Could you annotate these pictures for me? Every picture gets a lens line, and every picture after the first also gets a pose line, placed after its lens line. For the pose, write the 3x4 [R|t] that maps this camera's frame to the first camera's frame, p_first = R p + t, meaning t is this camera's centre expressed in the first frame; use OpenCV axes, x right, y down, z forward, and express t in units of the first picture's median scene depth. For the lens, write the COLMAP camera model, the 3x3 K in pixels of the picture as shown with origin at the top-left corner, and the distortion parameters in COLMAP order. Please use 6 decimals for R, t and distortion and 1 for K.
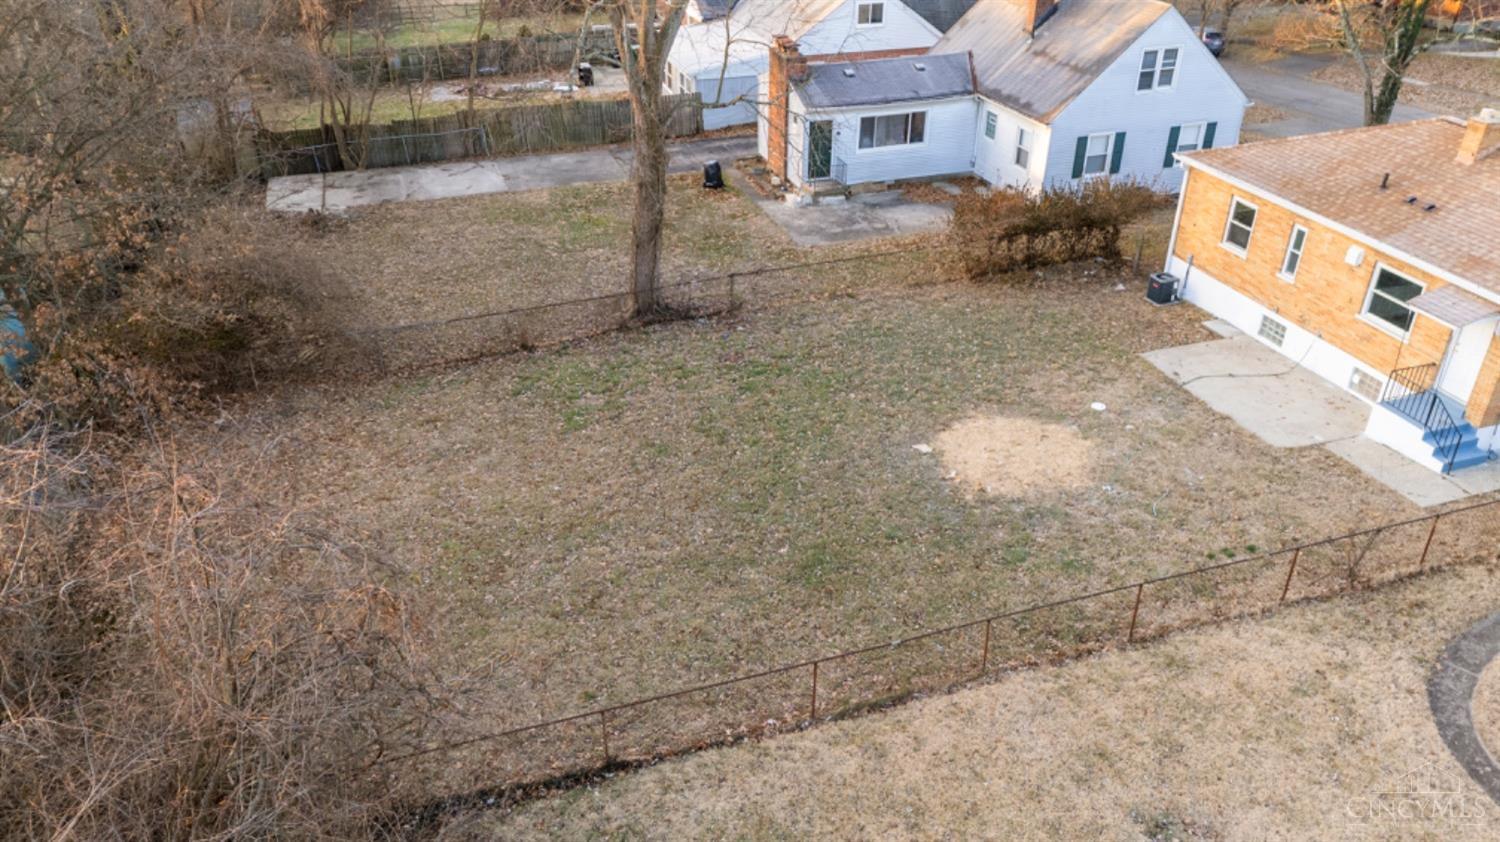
lens RADIAL K [[1089.5, 0, 750.0], [0, 1089.5, 421.0], [0, 0, 1]] dist [0.128464, -0.148769]
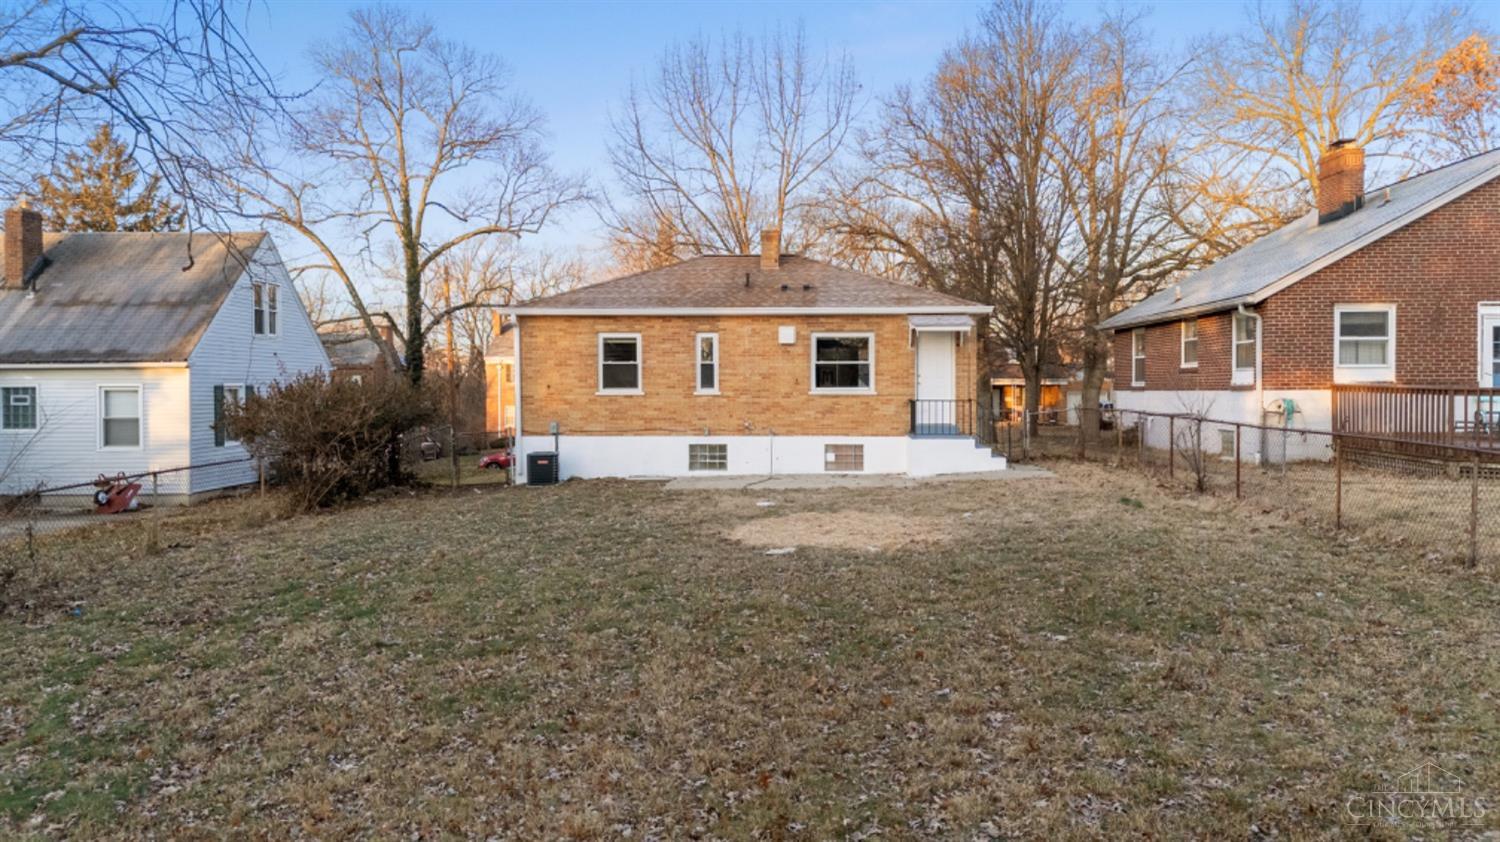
lens RADIAL K [[1089.5, 0, 750.0], [0, 1089.5, 421.0], [0, 0, 1]] dist [0.128464, -0.148769]
pose [[0.343184, -0.021070, 0.939032, -0.328192], [0.481126, 0.862573, -0.156480, 0.044731], [-0.806686, 0.505494, 0.306158, 0.706164]]
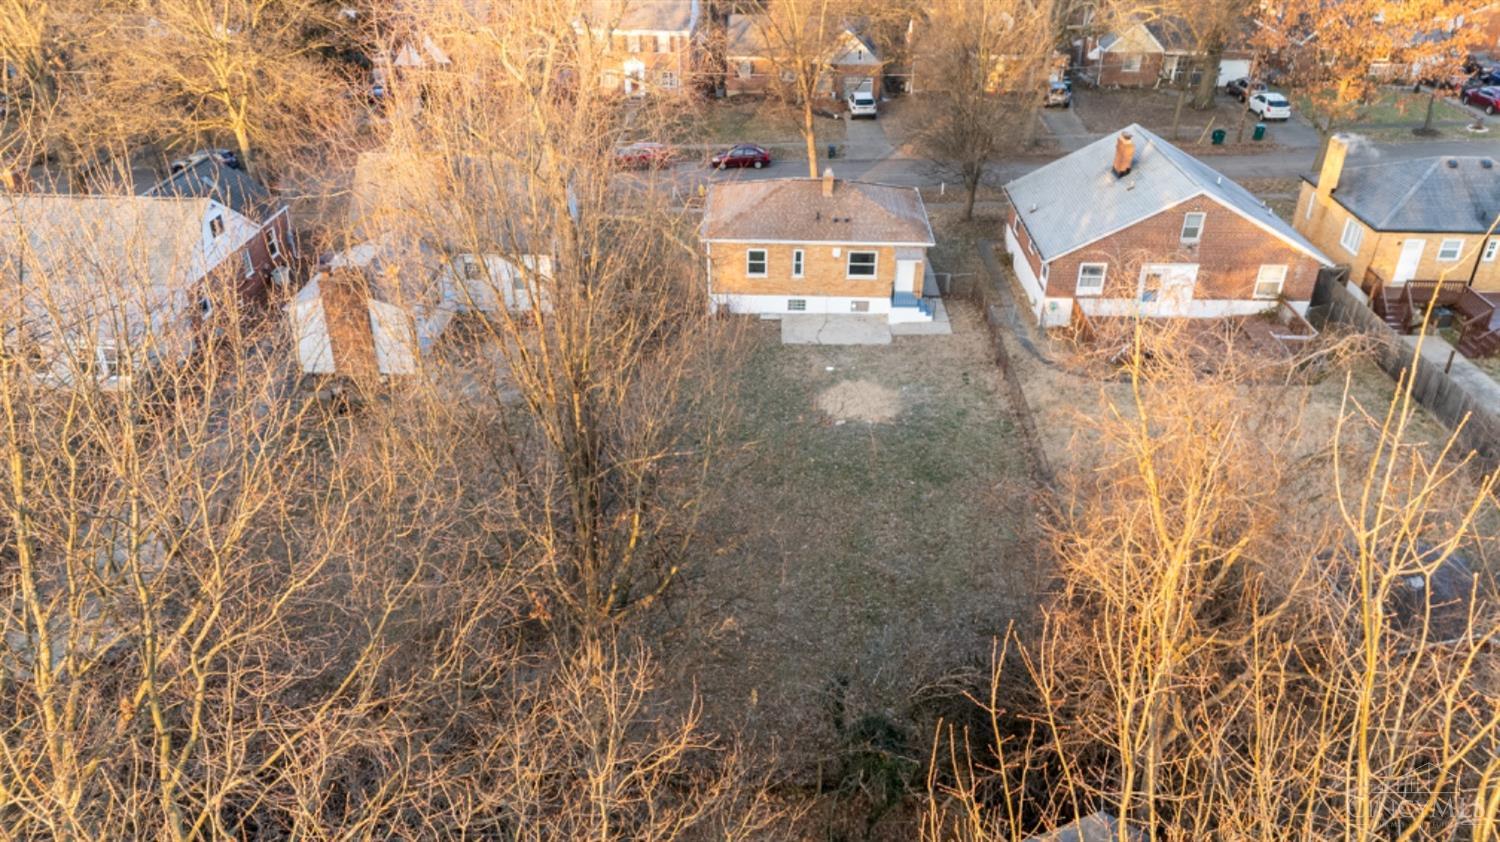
lens RADIAL K [[1089.5, 0, 750.0], [0, 1089.5, 421.0], [0, 0, 1]] dist [0.128464, -0.148769]
pose [[0.354076, -0.444983, 0.822570, -1.189538], [0.468114, 0.845765, 0.256031, -0.432927], [-0.809630, 0.294402, 0.507767, 0.182909]]
